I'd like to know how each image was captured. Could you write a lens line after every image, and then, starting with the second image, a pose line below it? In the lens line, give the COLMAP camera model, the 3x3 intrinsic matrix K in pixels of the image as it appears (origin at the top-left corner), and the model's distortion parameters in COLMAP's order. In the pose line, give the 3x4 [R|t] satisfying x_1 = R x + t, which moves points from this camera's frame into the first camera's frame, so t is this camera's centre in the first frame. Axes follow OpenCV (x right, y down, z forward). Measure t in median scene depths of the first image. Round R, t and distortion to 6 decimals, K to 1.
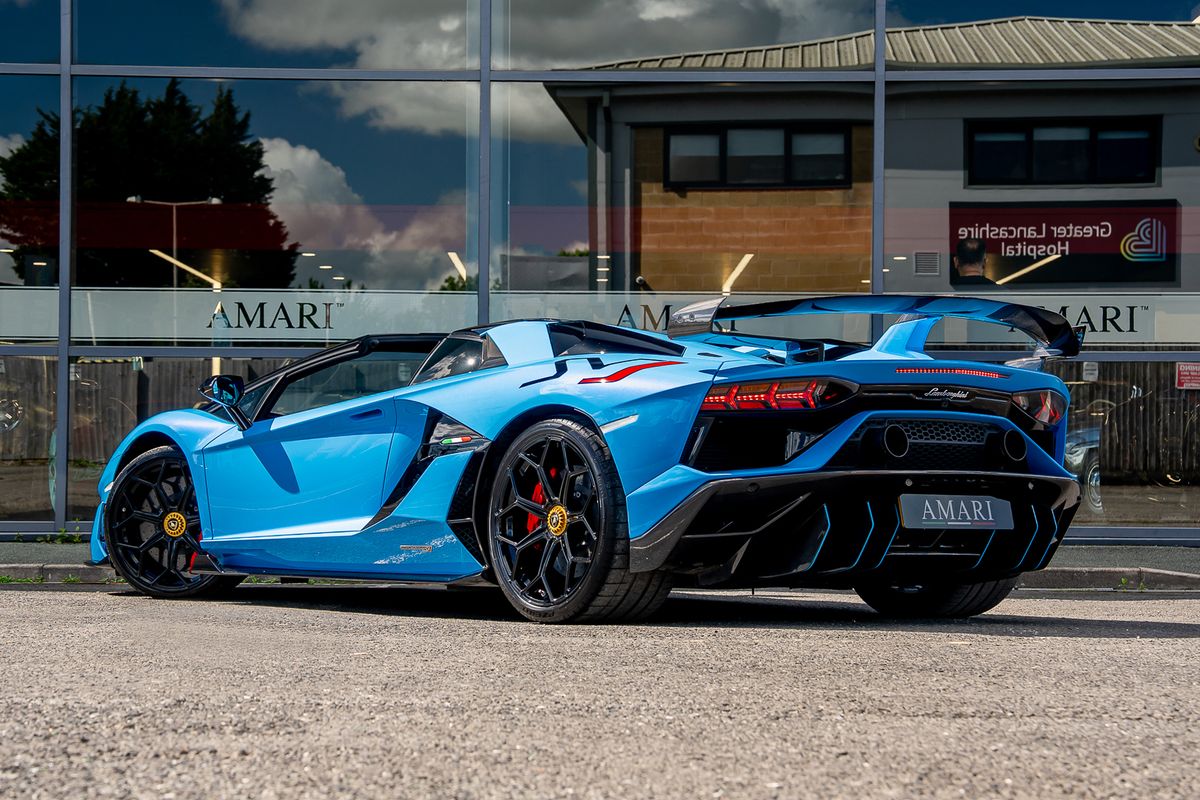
lens RADIAL K [[2547.0, 0, 600.0], [0, 2547.0, 400.0], [0, 0, 1]] dist [0.301851, -0.035217]
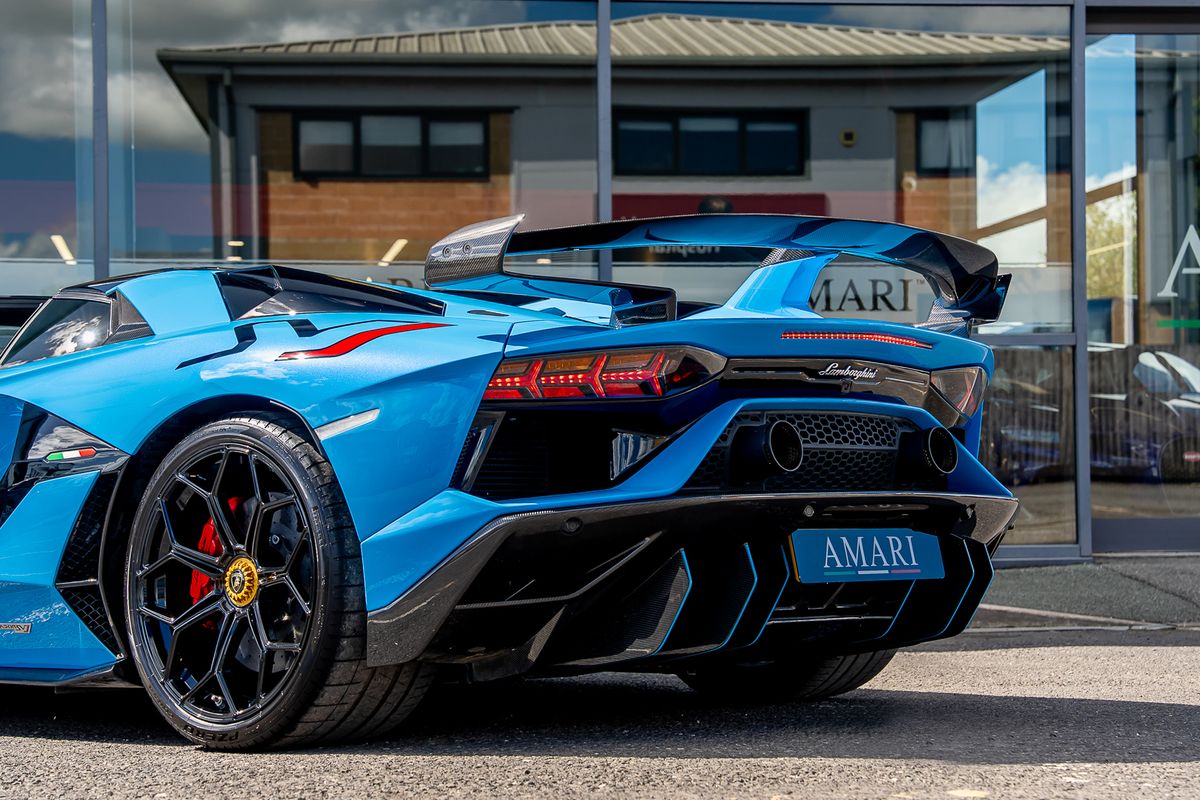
lens RADIAL K [[2479.6, 0, 600.0], [0, 2479.6, 400.0], [0, 0, 1]] dist [0.308707, 0.053422]
pose [[0.988051, -0.010134, 0.153795, -0.023260], [0.010616, 0.999941, -0.002313, 0.005270], [-0.153763, 0.003918, 0.988100, 0.378815]]
